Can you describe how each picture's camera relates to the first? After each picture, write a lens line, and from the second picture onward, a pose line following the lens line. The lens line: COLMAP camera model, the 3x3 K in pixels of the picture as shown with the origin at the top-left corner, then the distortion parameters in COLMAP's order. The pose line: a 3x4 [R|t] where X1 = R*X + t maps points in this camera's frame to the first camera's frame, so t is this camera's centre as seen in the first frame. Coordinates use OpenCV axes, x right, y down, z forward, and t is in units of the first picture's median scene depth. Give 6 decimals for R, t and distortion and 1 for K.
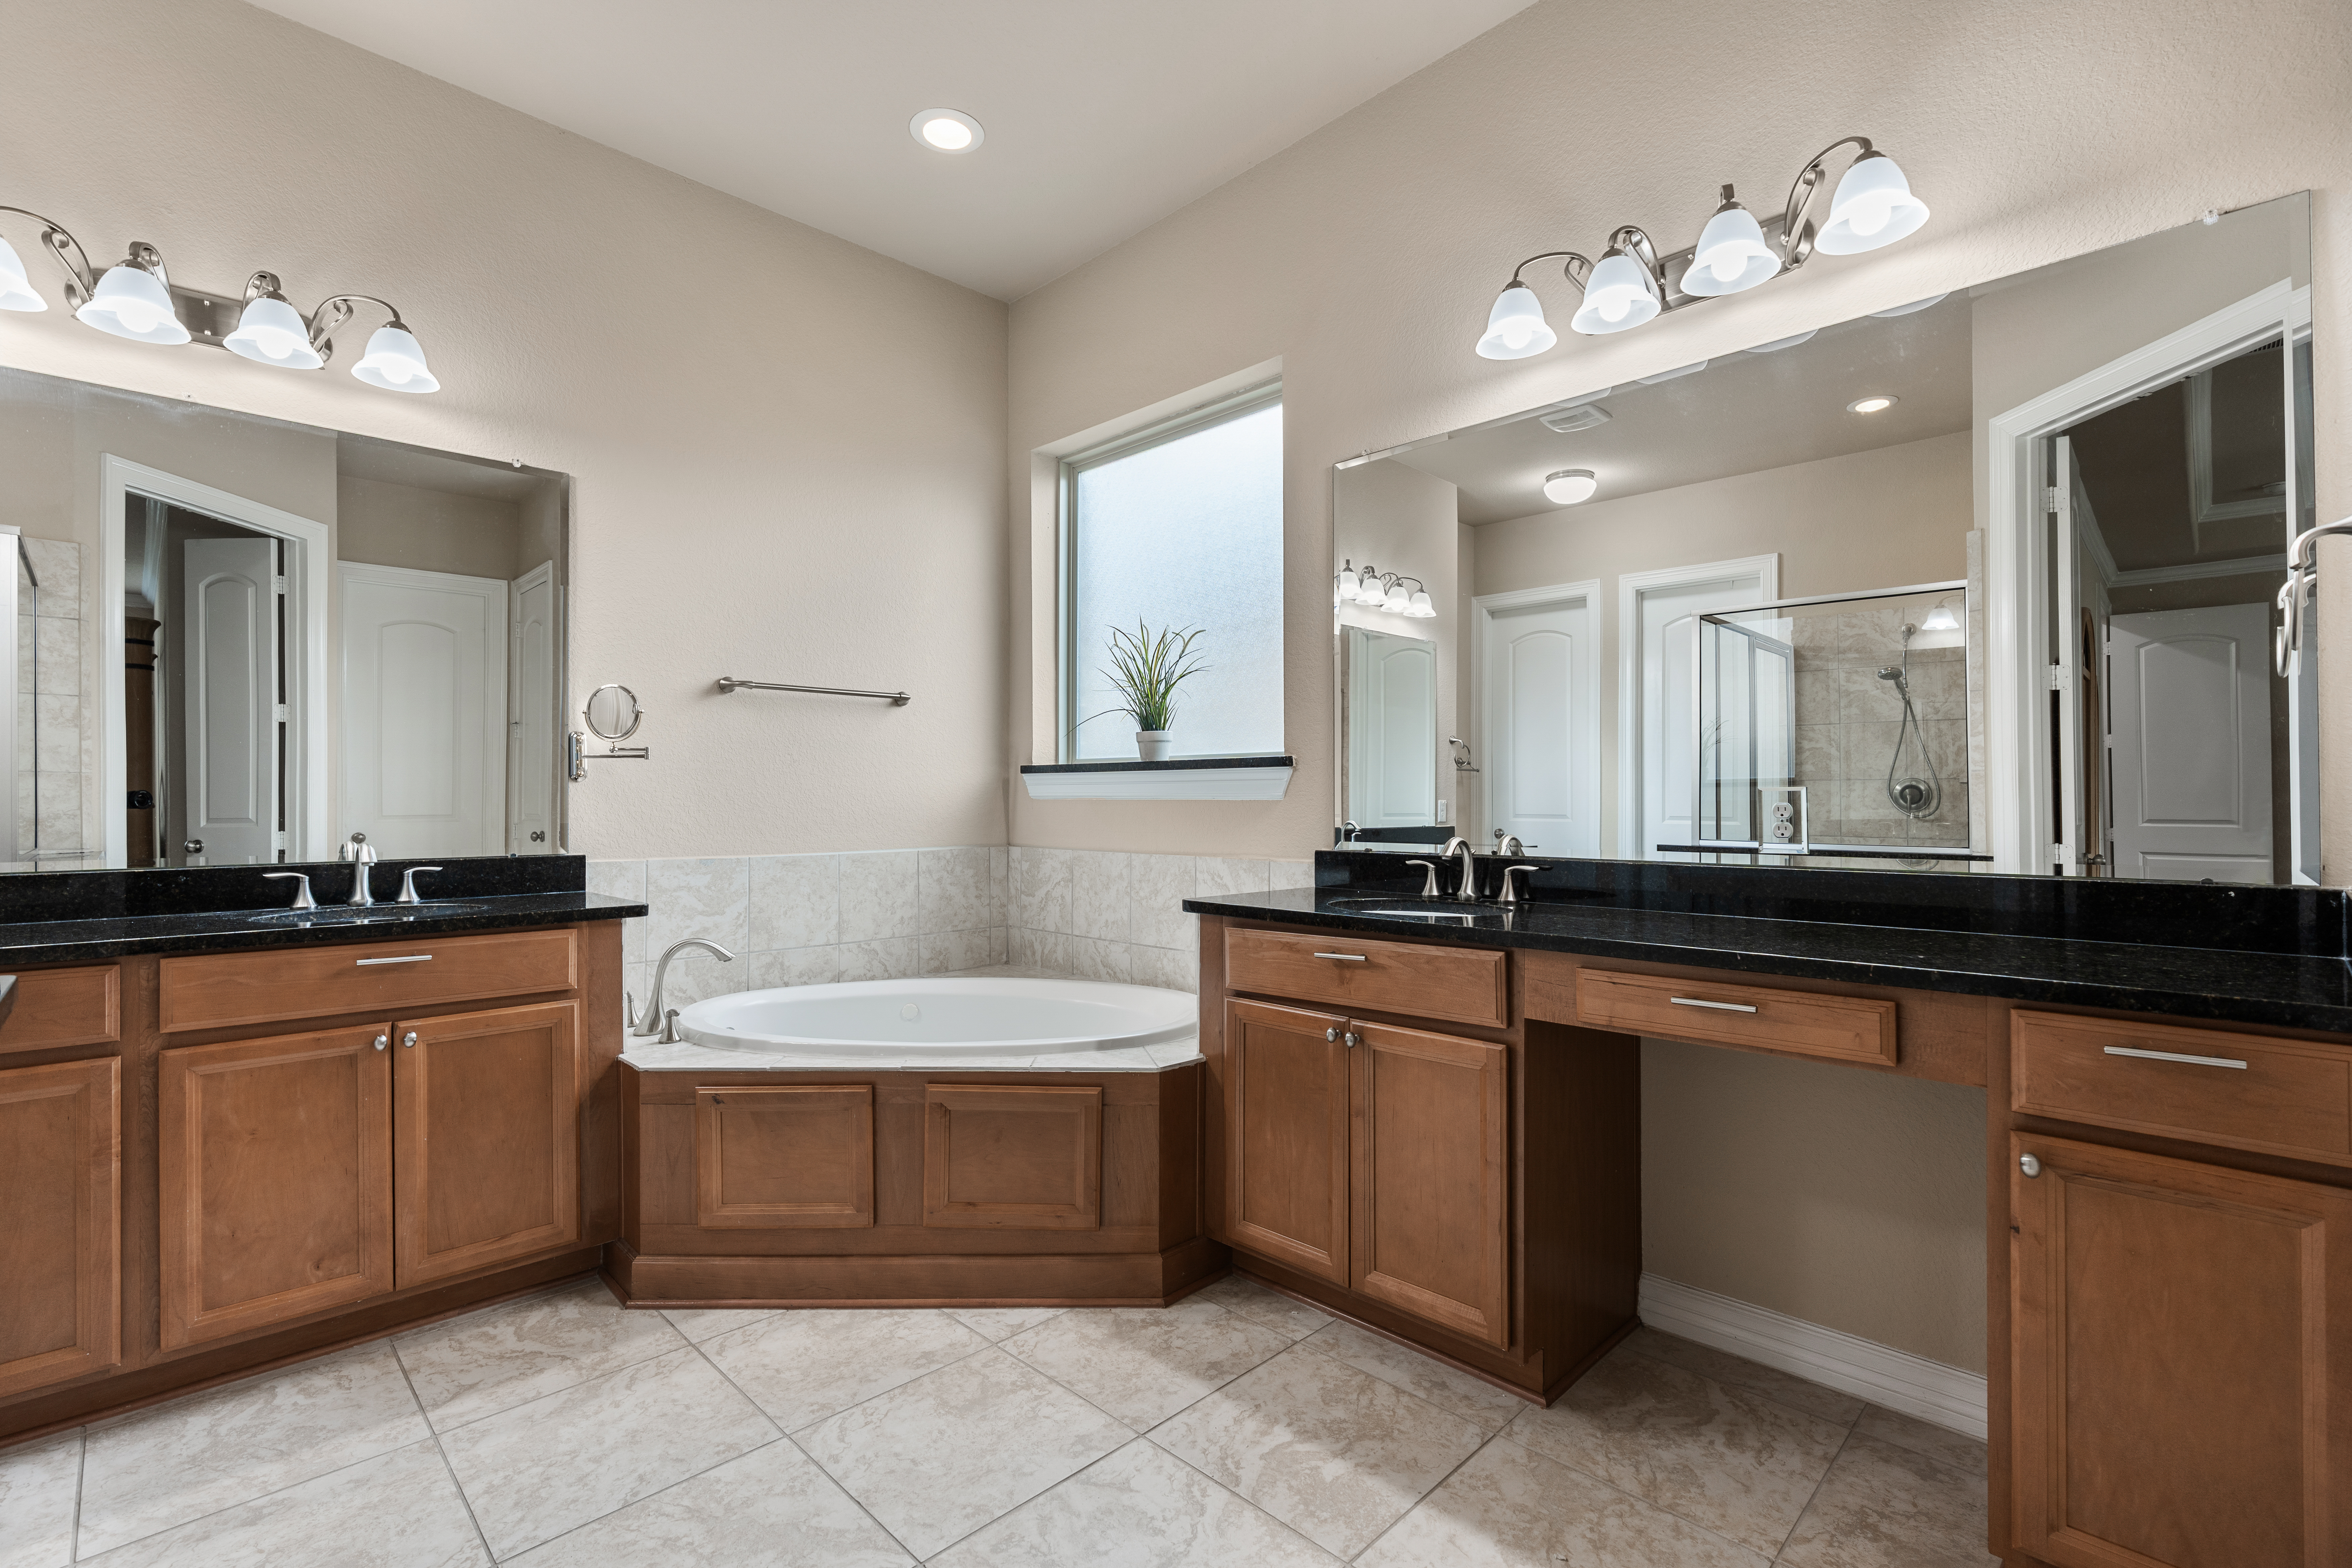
lens RADIAL K [[1056.4, 0, 1162.8], [0, 1056.4, 793.2], [0, 0, 1]] dist [-0.012218, 0.002587]
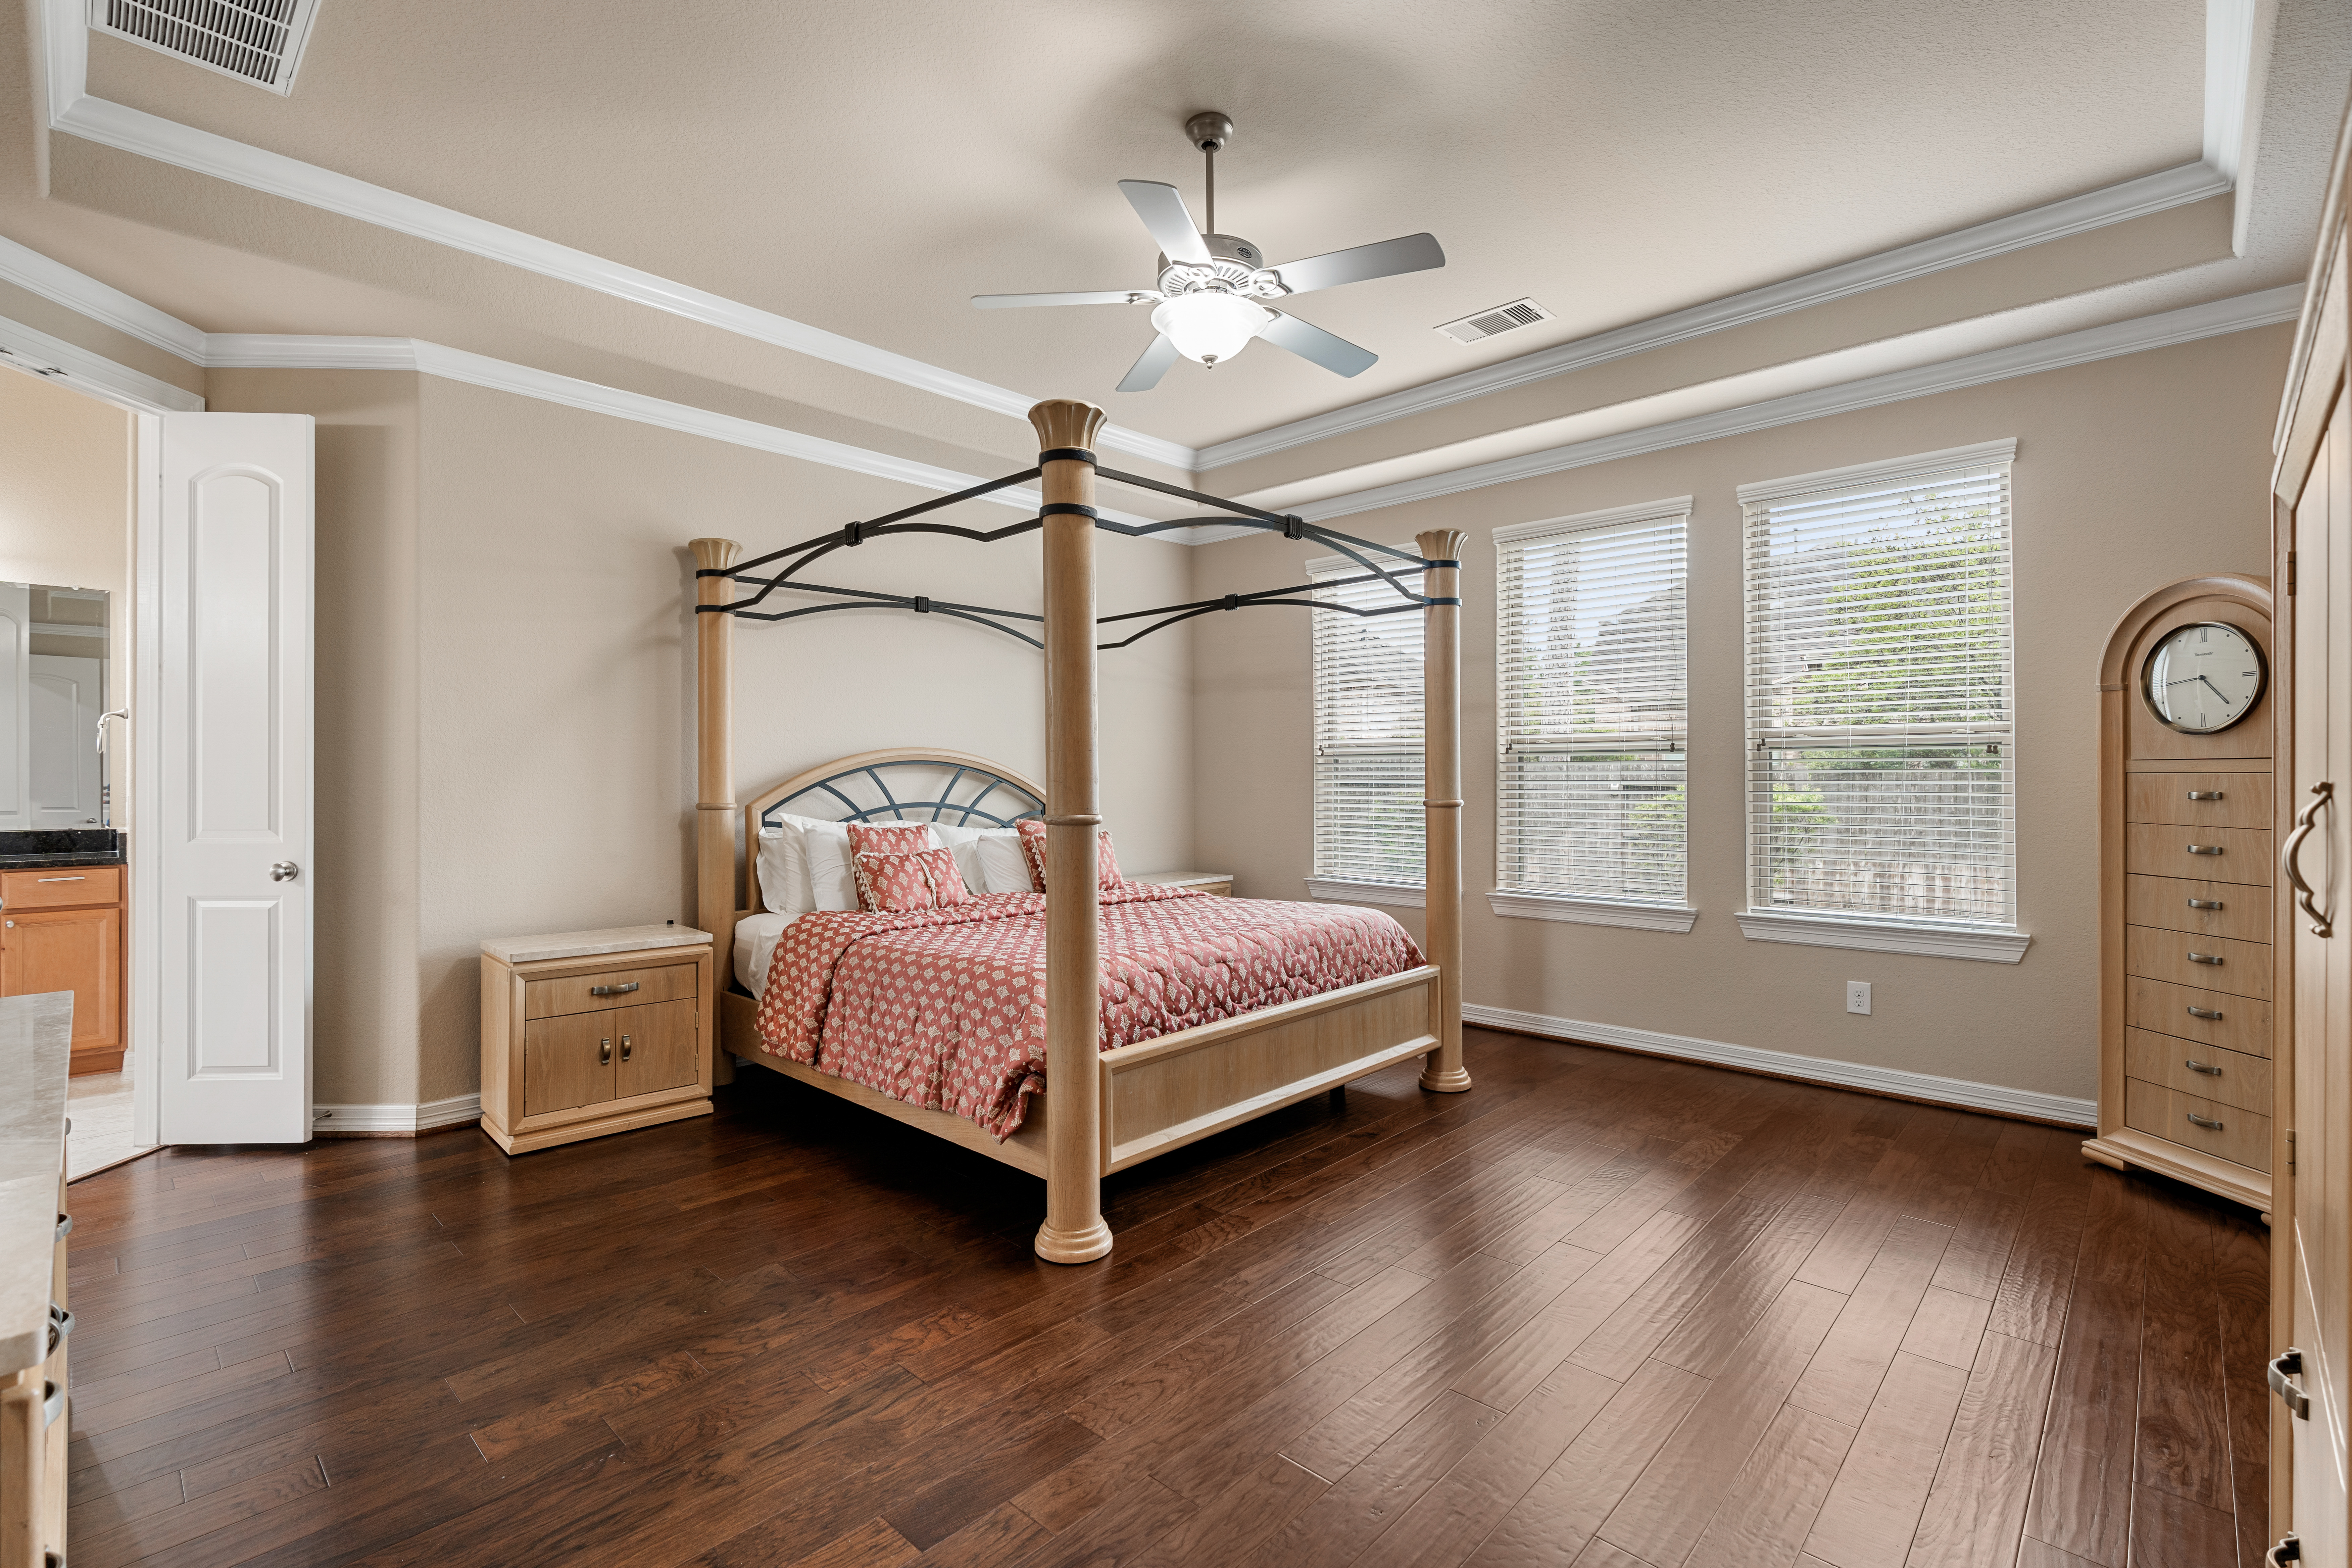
lens RADIAL K [[1056.4, 0, 1171.8], [0, 1056.4, 780.3], [0, 0, 1]] dist [-0.012218, 0.002587]
pose [[-0.025636, 0.004474, 0.999661, -0.906747], [-0.006485, 0.999968, -0.004642, -0.023525], [-0.999650, -0.006602, -0.025606, -0.904489]]
